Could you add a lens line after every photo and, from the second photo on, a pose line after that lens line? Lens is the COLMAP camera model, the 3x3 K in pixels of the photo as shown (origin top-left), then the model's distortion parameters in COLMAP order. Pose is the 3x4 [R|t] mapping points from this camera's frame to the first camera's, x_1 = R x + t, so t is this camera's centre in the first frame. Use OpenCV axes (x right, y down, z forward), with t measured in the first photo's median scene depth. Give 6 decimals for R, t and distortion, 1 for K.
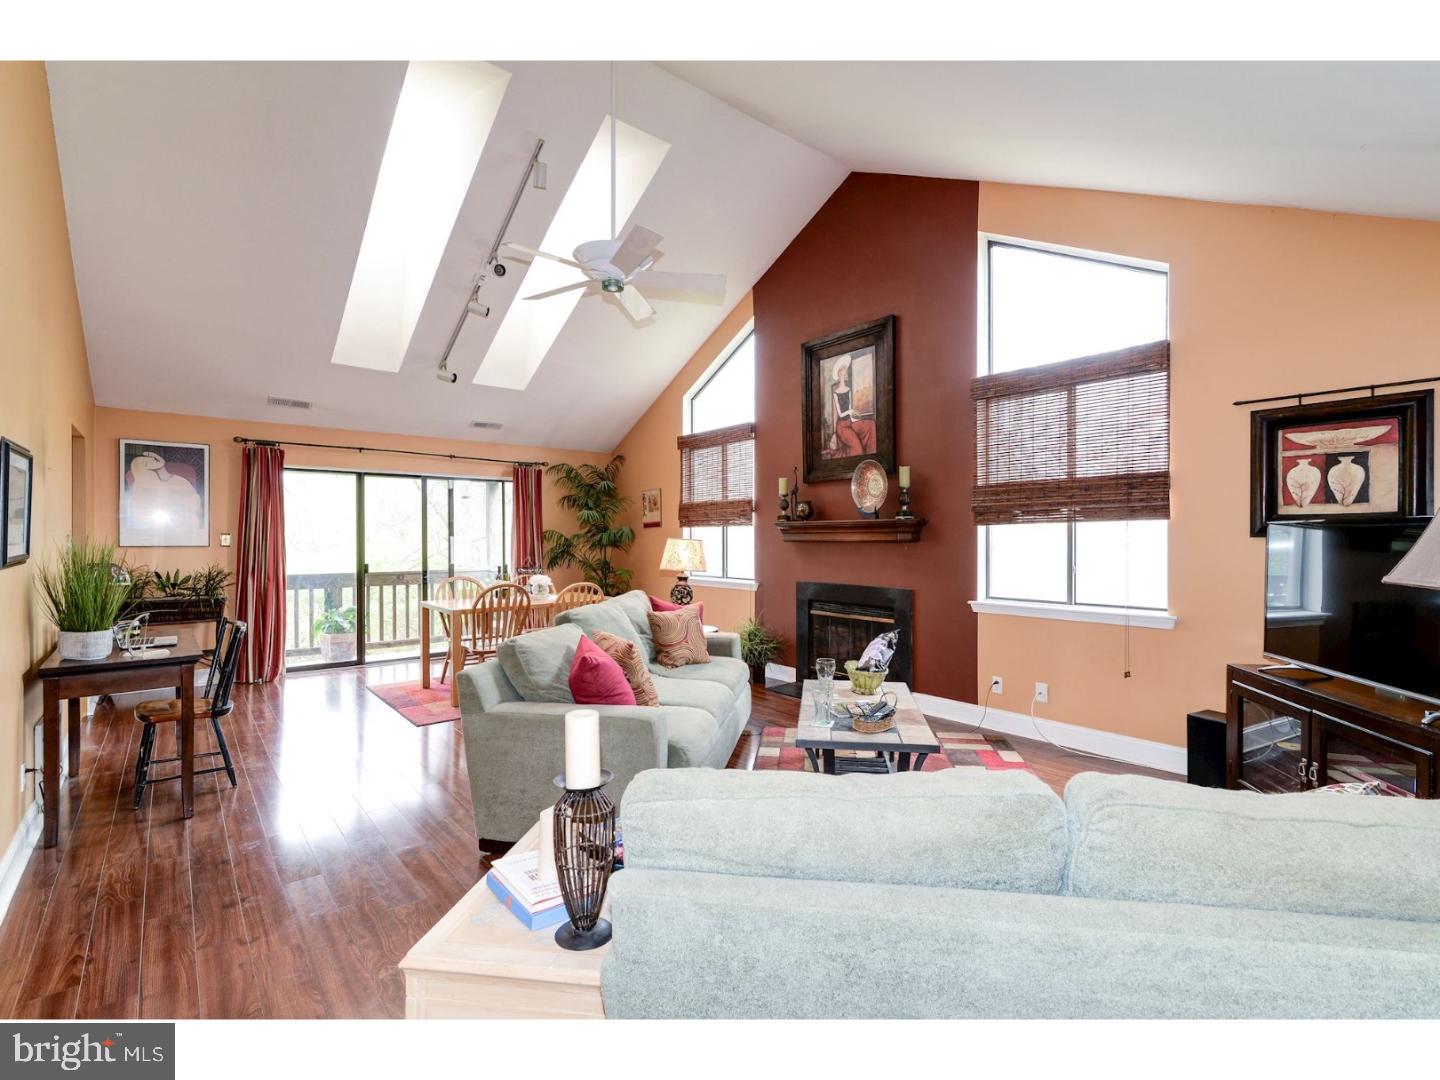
lens RADIAL K [[678.8, 0, 717.3], [0, 678.8, 535.2], [0, 0, 1]] dist [-0.001077, -0.000122]
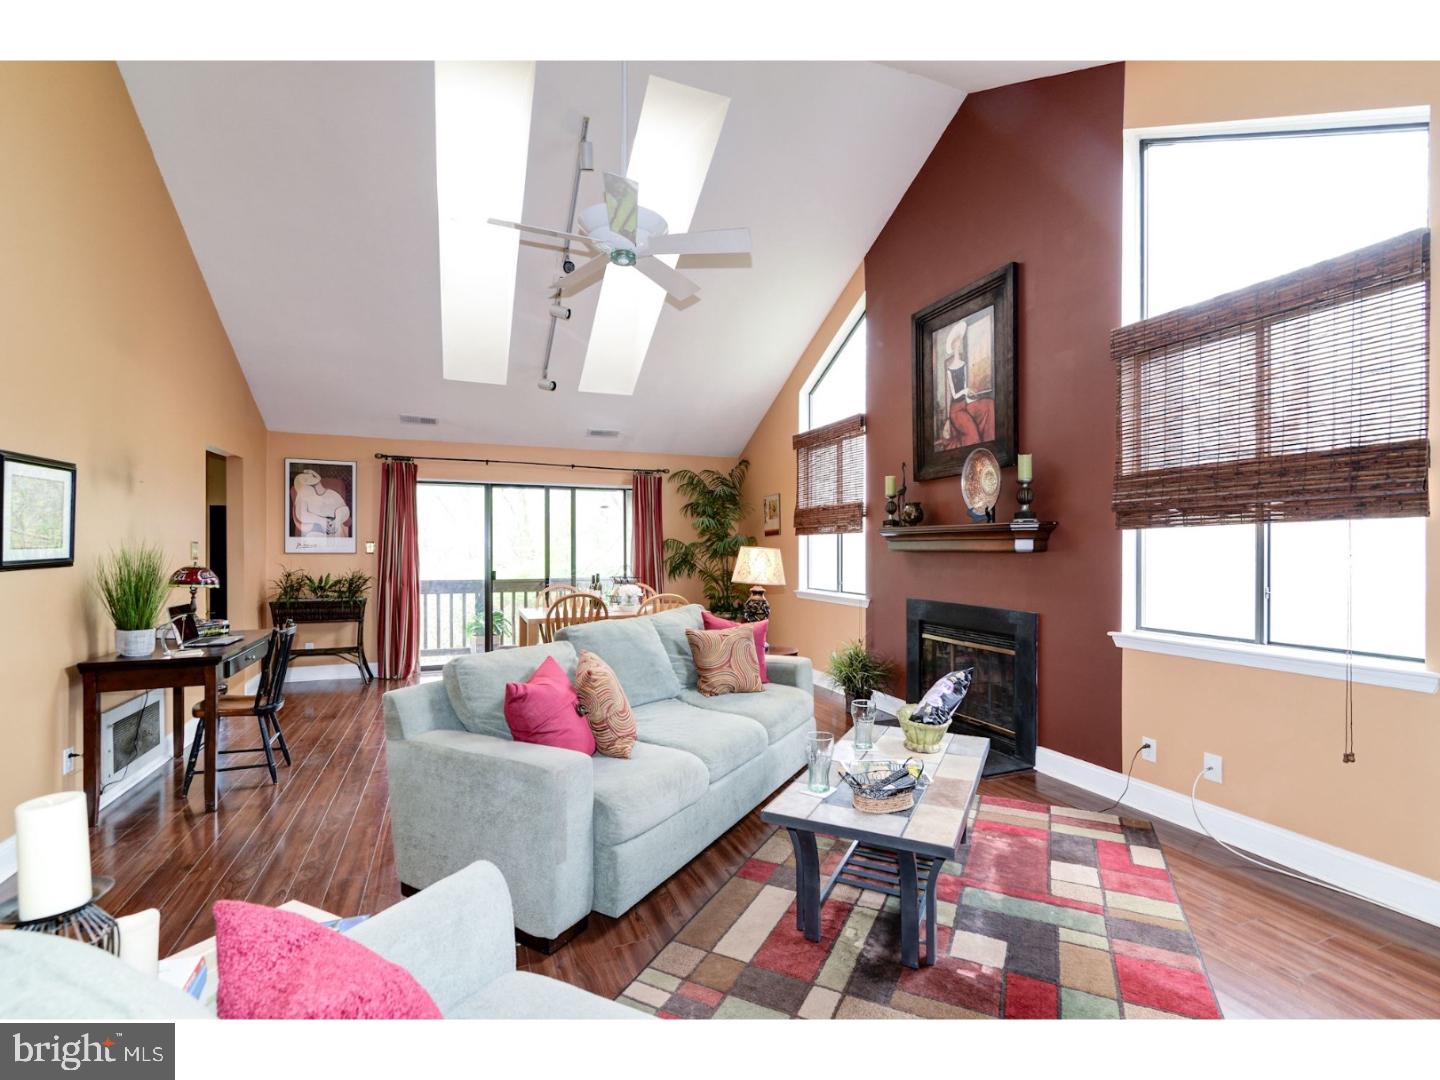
lens RADIAL K [[670.9, 0, 717.8], [0, 670.9, 545.6], [0, 0, 1]] dist [-0.000434, 0.000153]
pose [[0.952758, 0.001857, -0.303725, 0.154935], [-0.001874, 0.999998, 0.000237, 0.003053], [0.303725, 0.000343, 0.952760, 0.144374]]
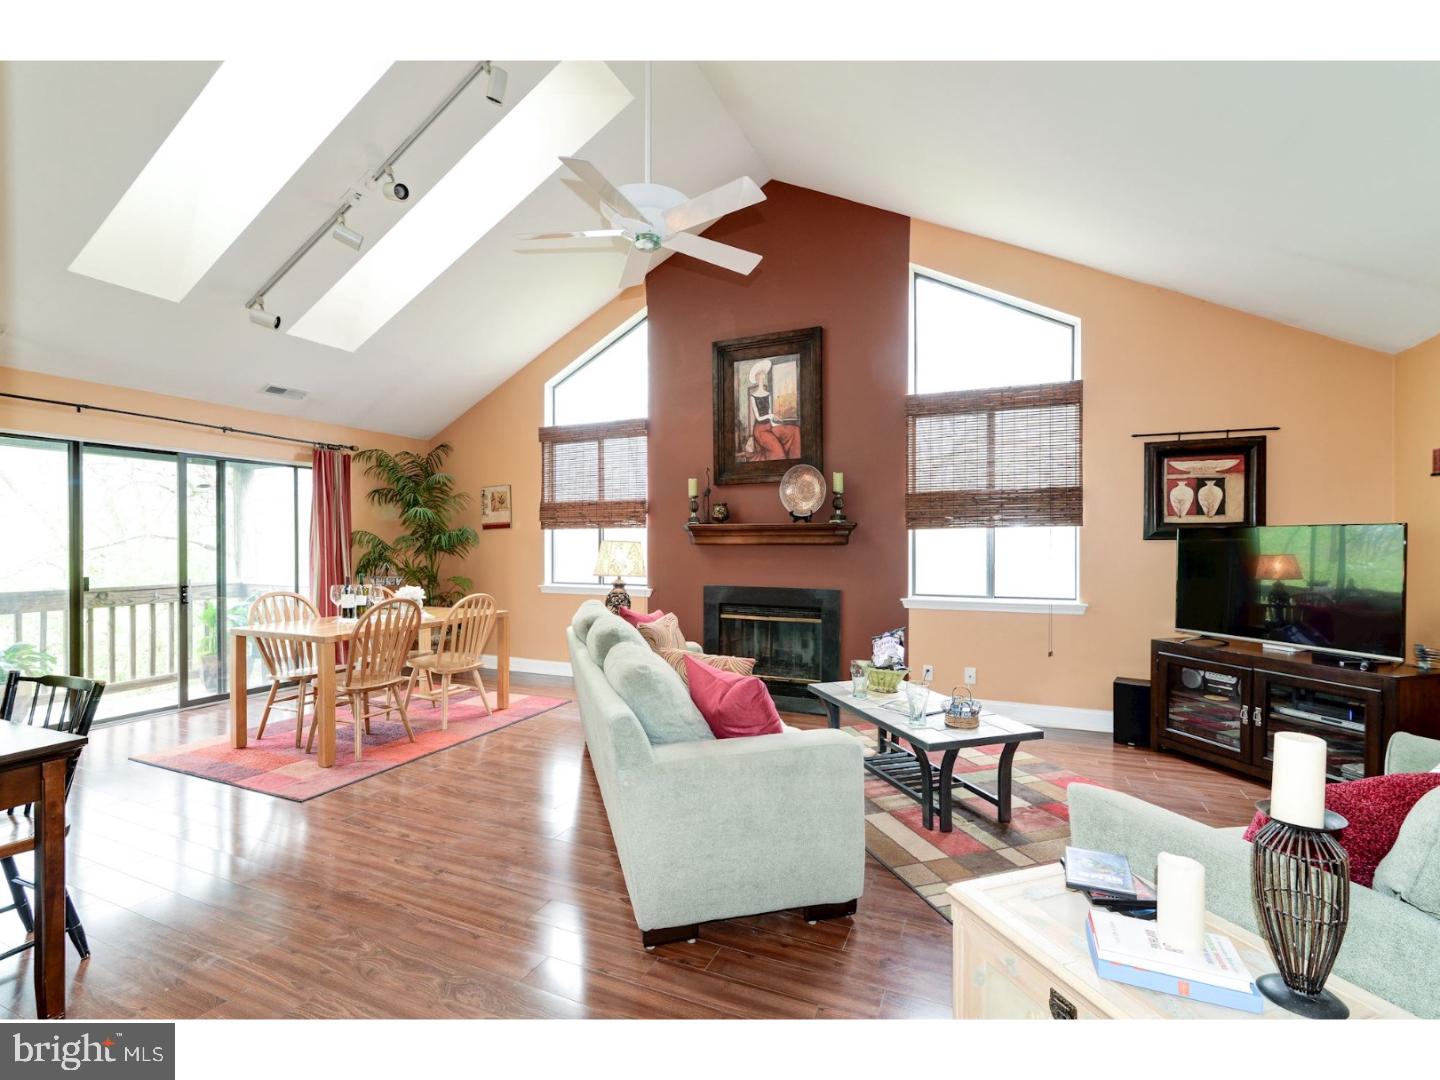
lens RADIAL K [[663.5, 0, 729.0], [0, 663.5, 541.7], [0, 0, 1]] dist [0.001078, -0.000072]
pose [[0.890298, 0.003777, 0.455362, -0.302443], [-0.003788, 0.999992, -0.000890, 0.006104], [-0.455362, -0.000932, 0.890306, 0.145379]]
